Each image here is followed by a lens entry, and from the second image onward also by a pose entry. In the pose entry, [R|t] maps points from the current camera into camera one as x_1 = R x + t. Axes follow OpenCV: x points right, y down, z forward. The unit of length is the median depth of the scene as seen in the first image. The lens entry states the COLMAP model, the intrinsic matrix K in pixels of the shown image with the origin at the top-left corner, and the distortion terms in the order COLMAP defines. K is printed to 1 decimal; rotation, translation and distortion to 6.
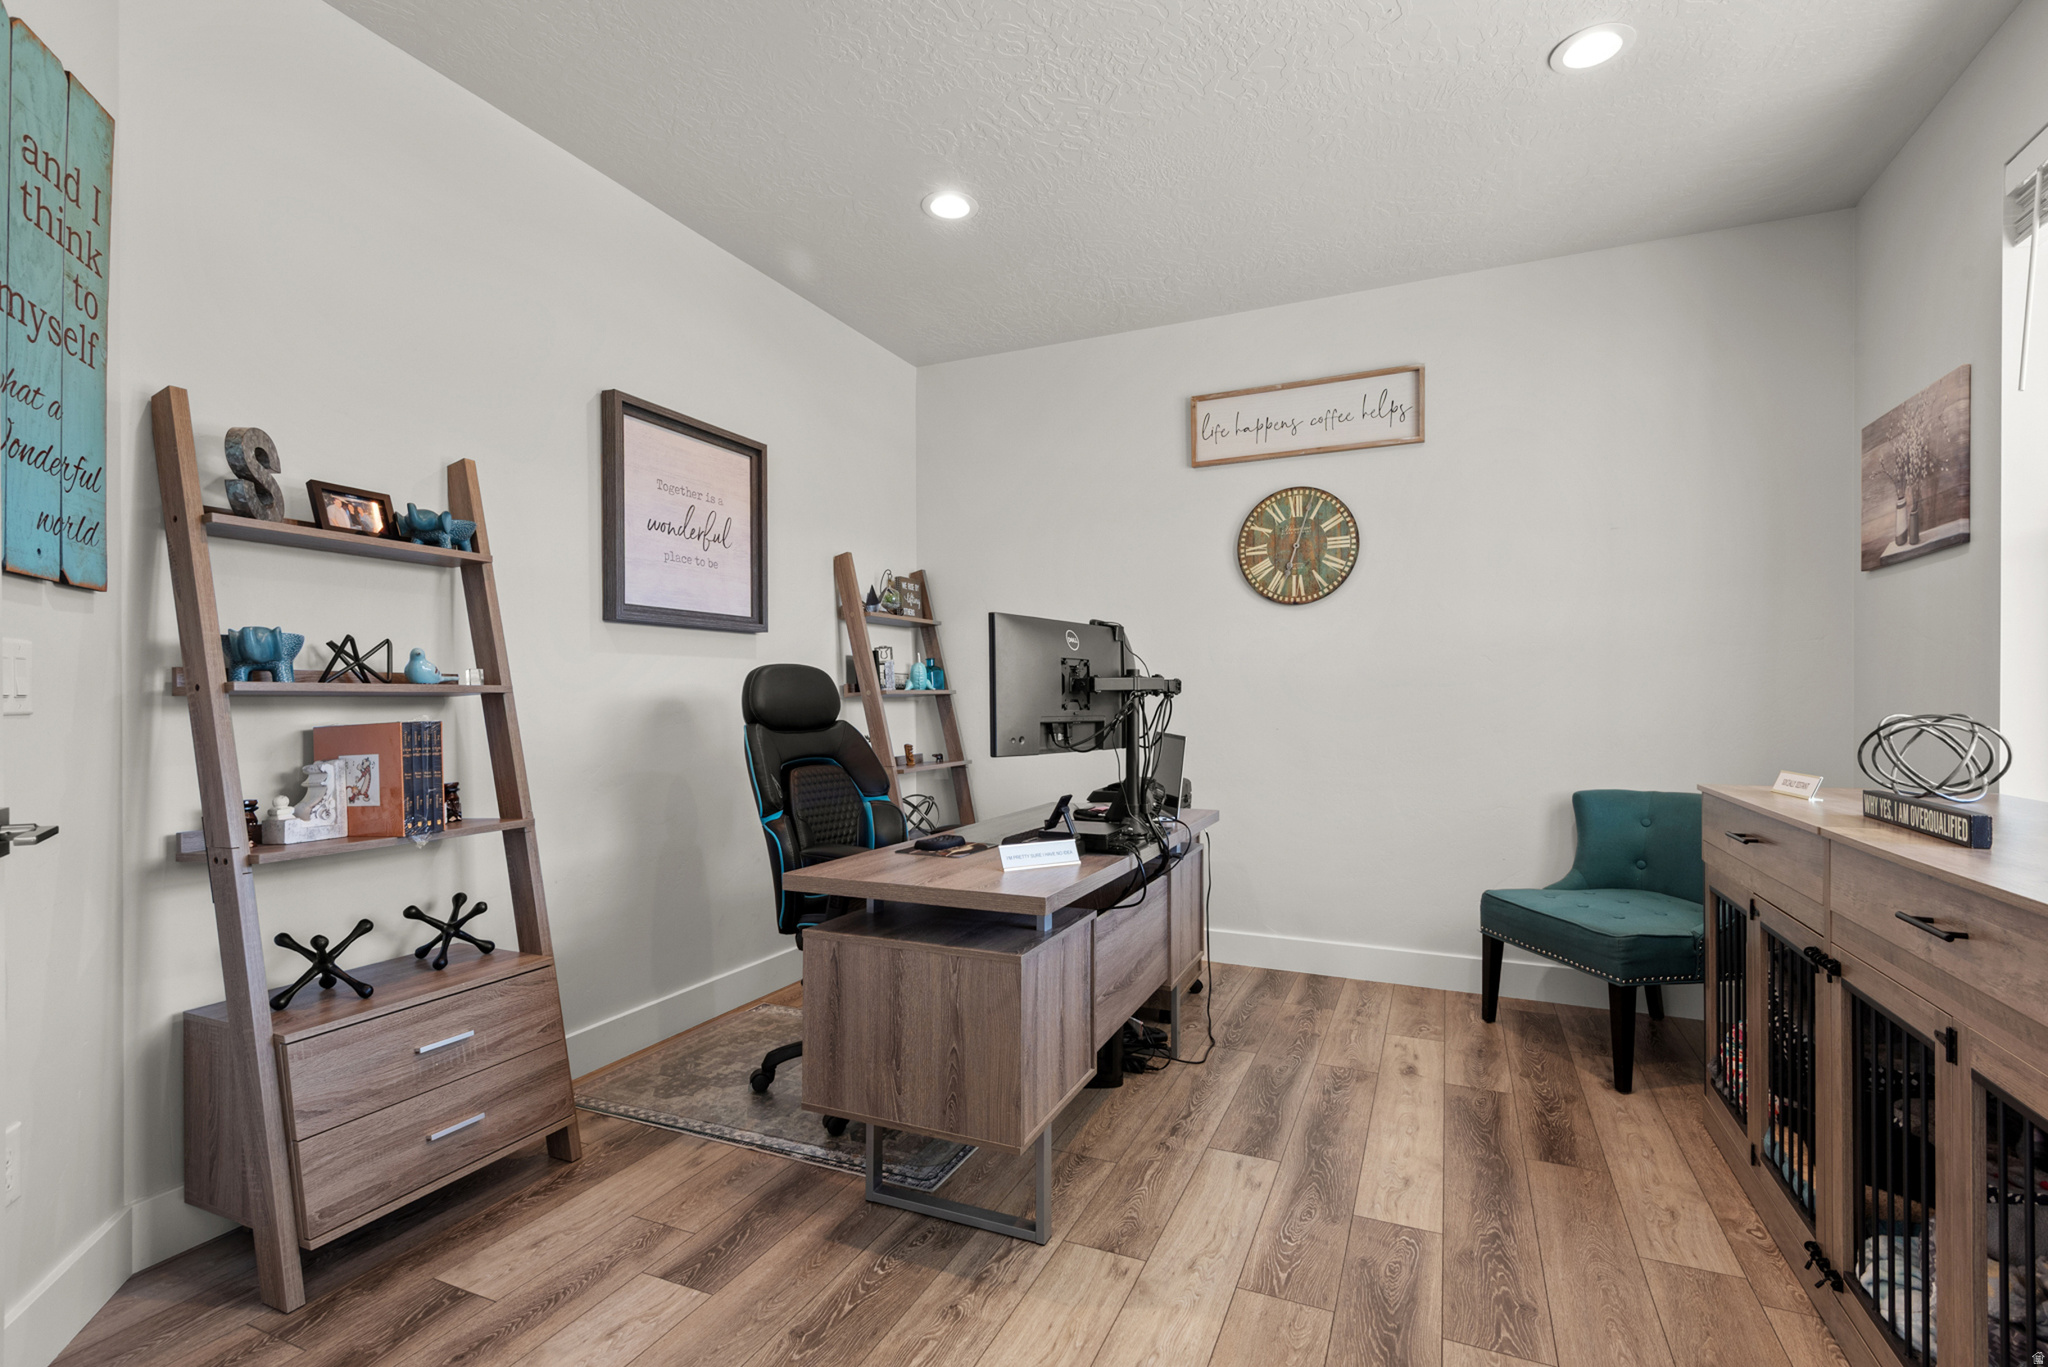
lens RADIAL K [[936.5, 0, 1015.0], [0, 936.5, 687.0], [0, 0, 1]] dist [0.020763, -0.016784]
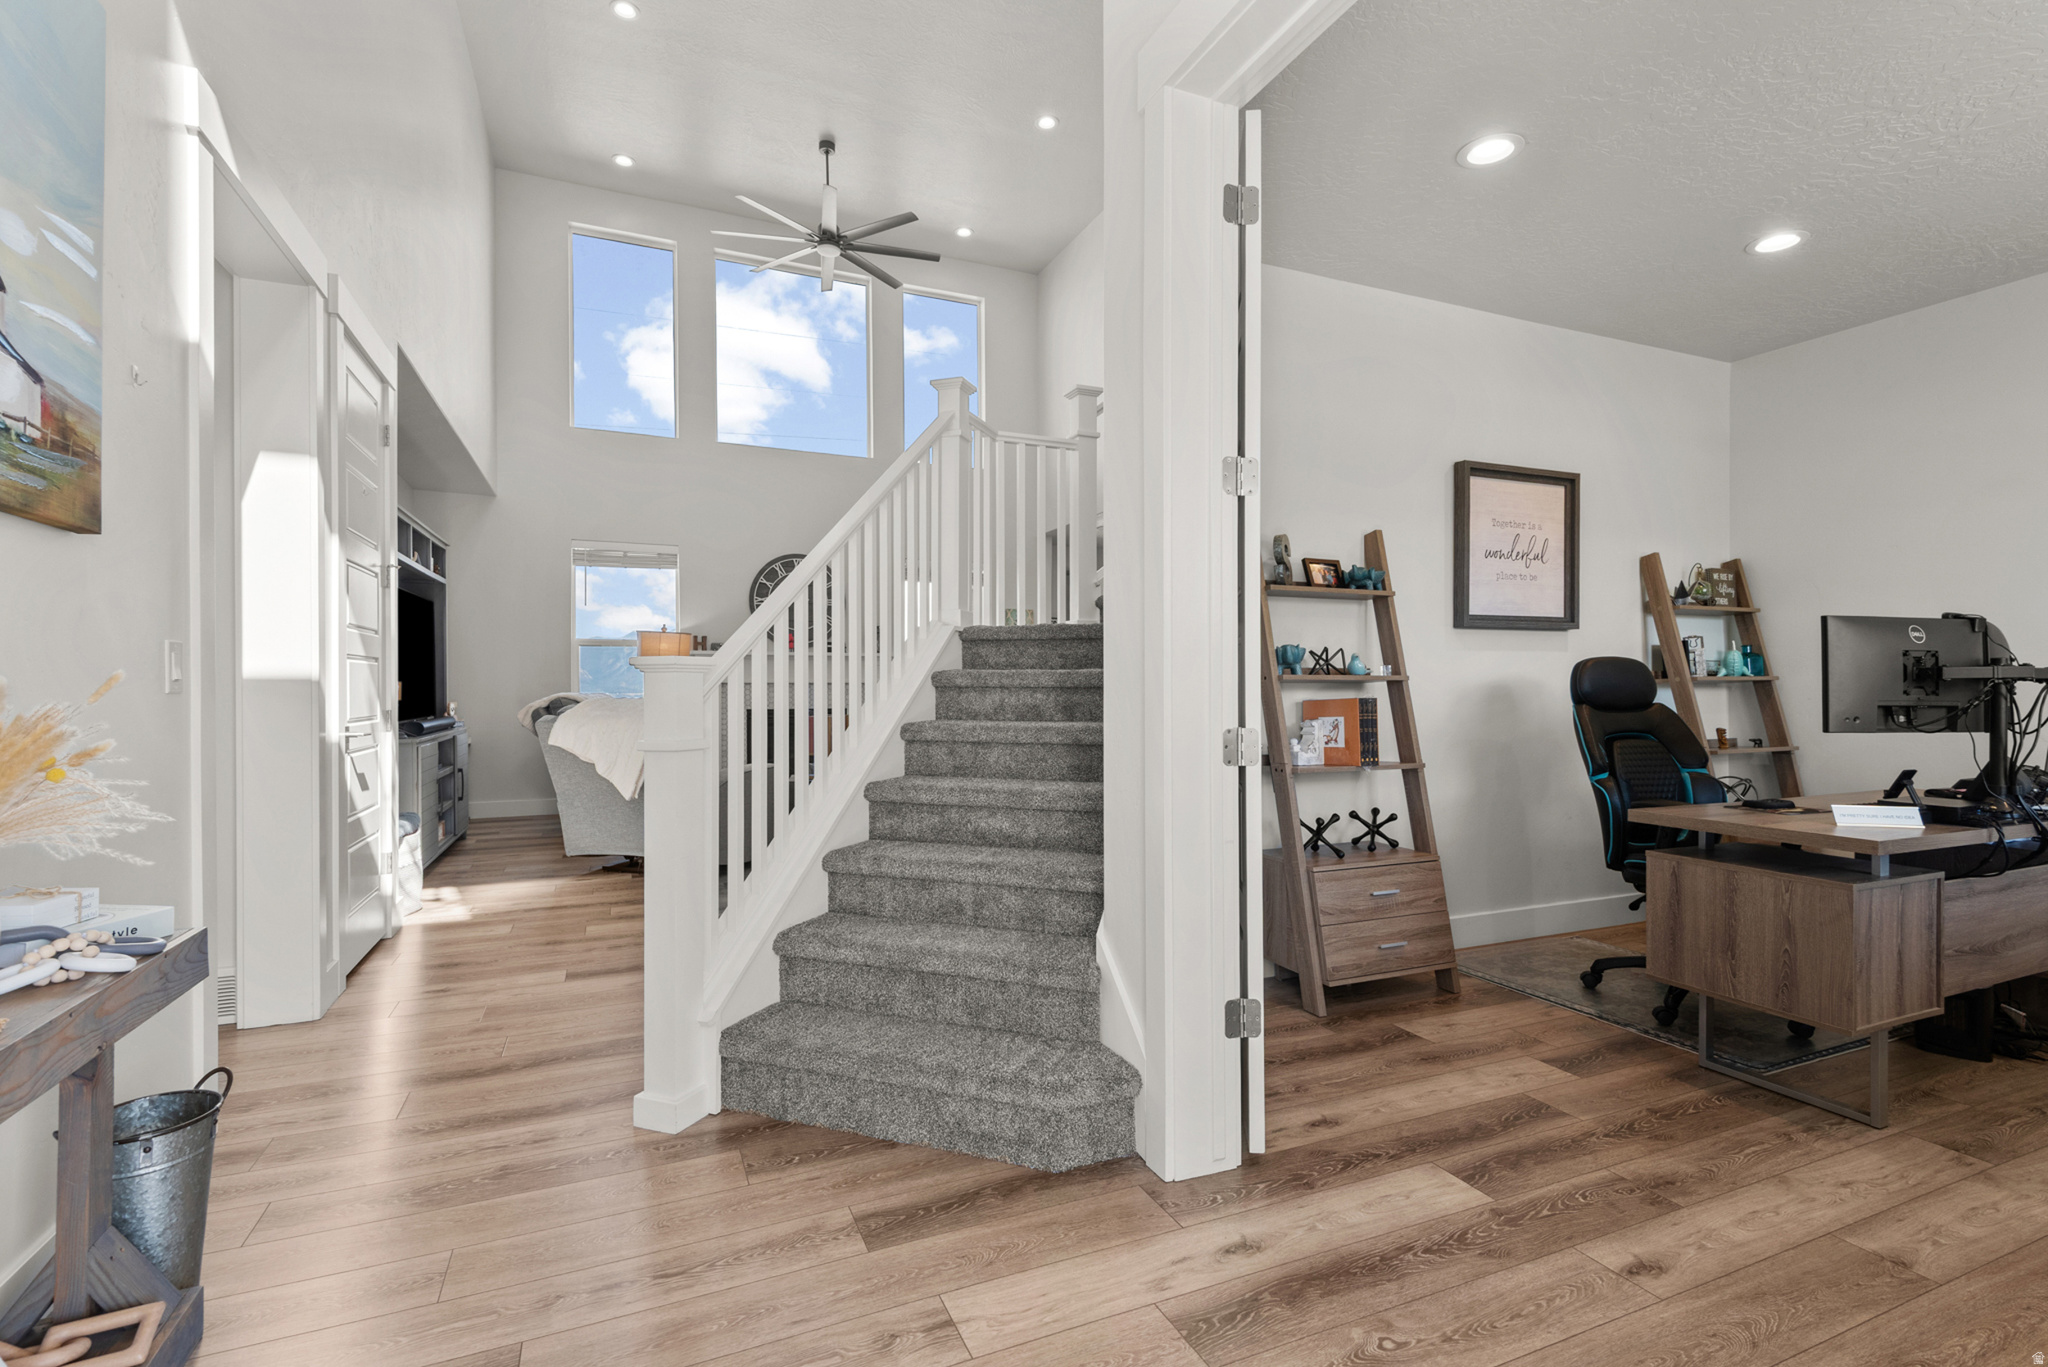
lens RADIAL K [[943.6, 0, 1023.3], [0, 943.6, 681.9], [0, 0, 1]] dist [0.029162, -0.016387]
pose [[0.748142, 0.001427, -0.663537, 0.018271], [0.006016, 0.999942, 0.008934, -0.008526], [0.663511, -0.010676, 0.748090, -0.565657]]
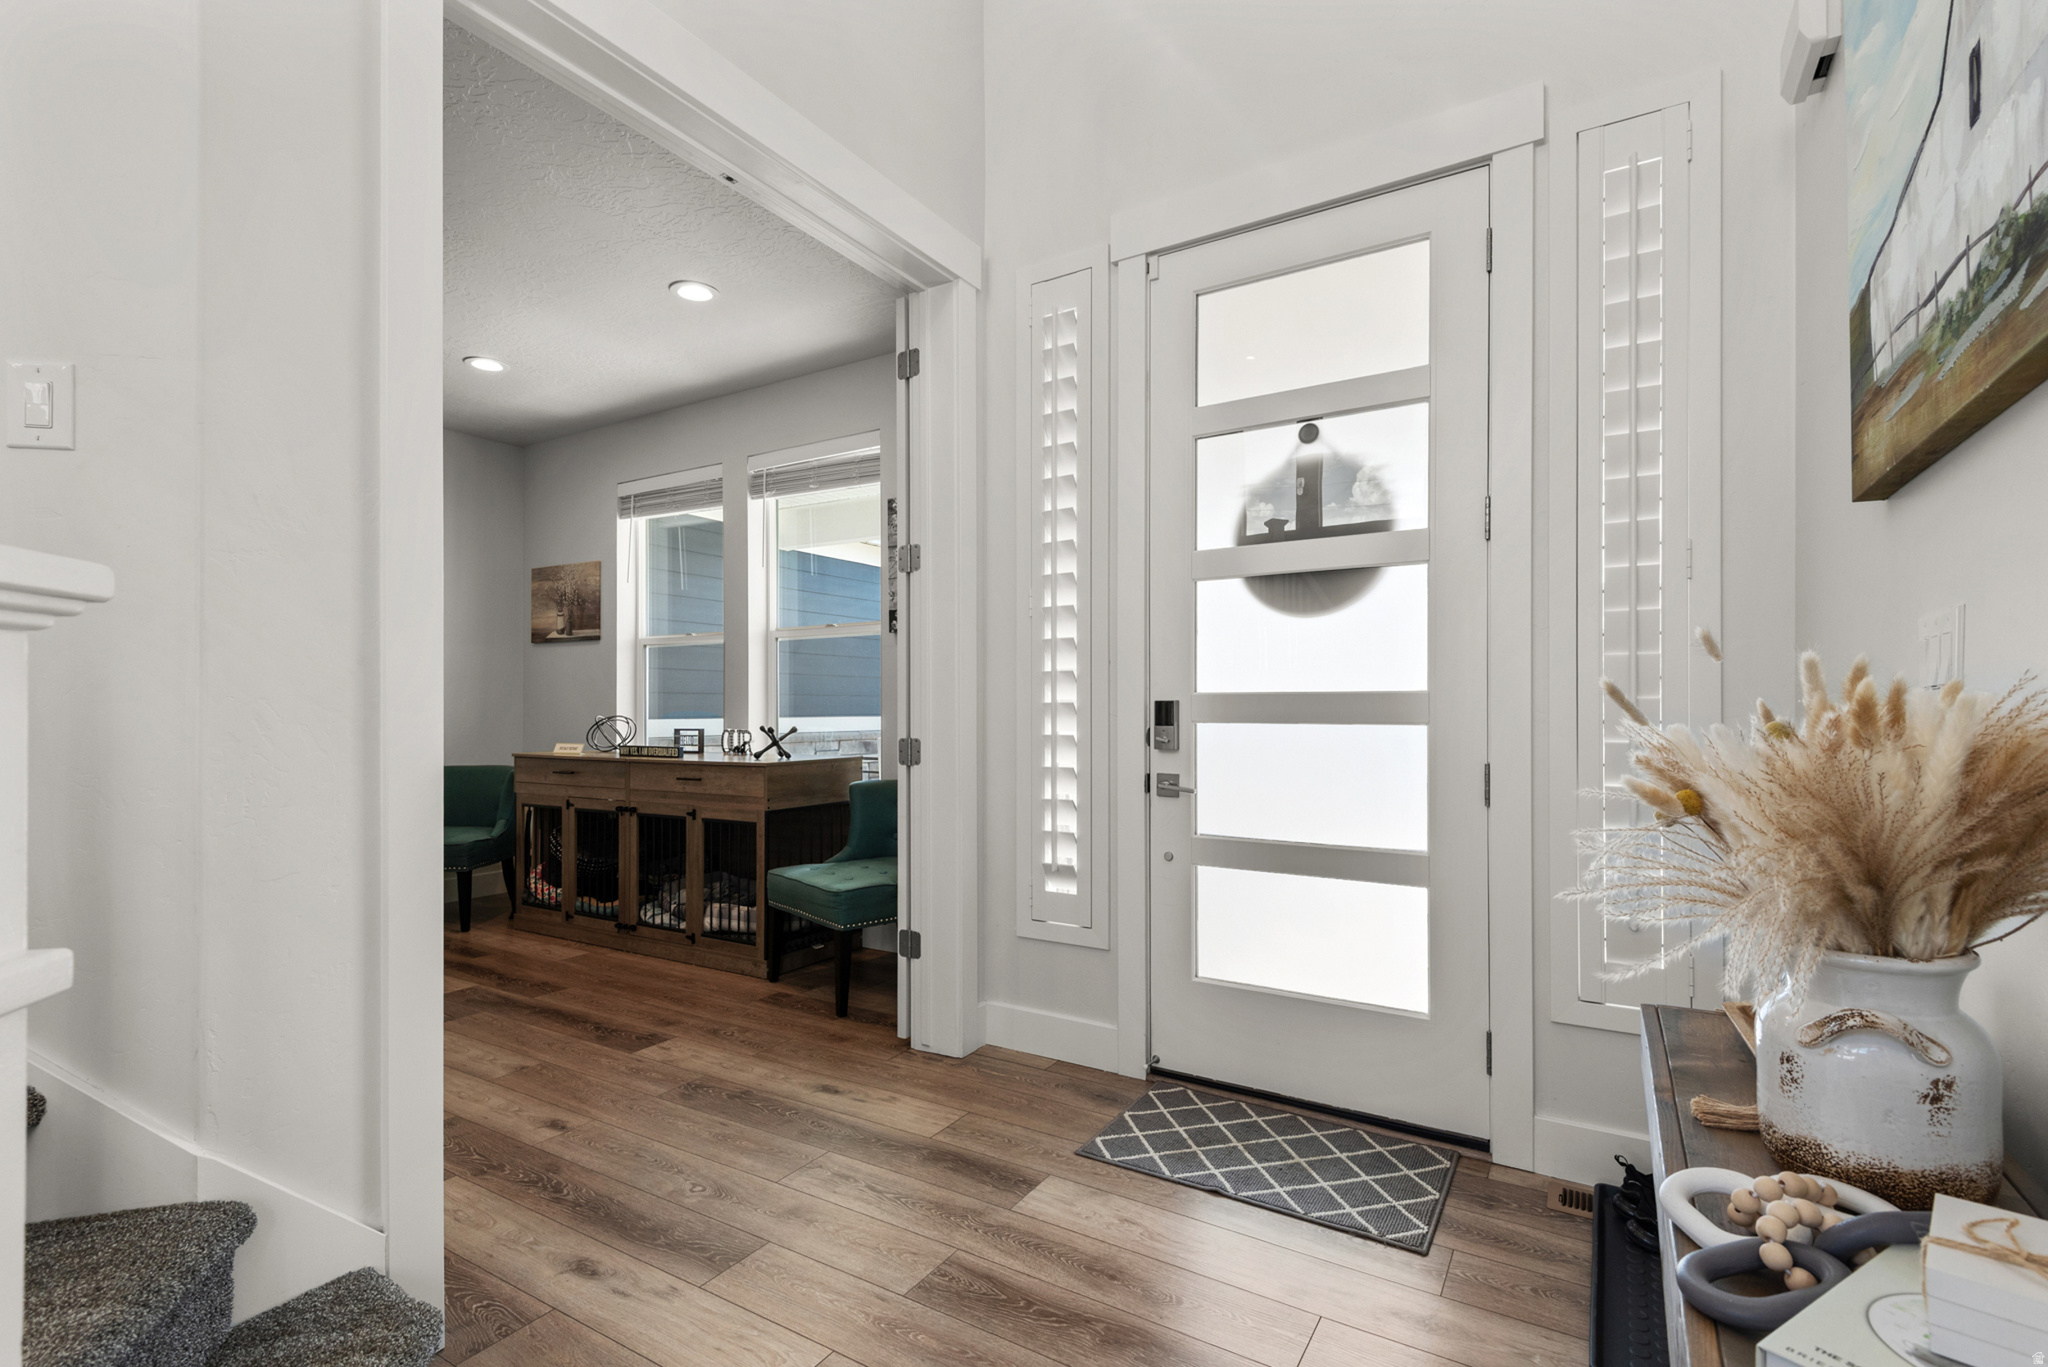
lens RADIAL K [[936.5, 0, 1015.0], [0, 936.5, 687.0], [0, 0, 1]] dist [0.020763, -0.016784]
pose [[0.130475, 0.014096, 0.991351, -1.175384], [-0.000597, 0.999900, -0.014139, -0.008728], [-0.991451, 0.001253, 0.130470, -0.308846]]
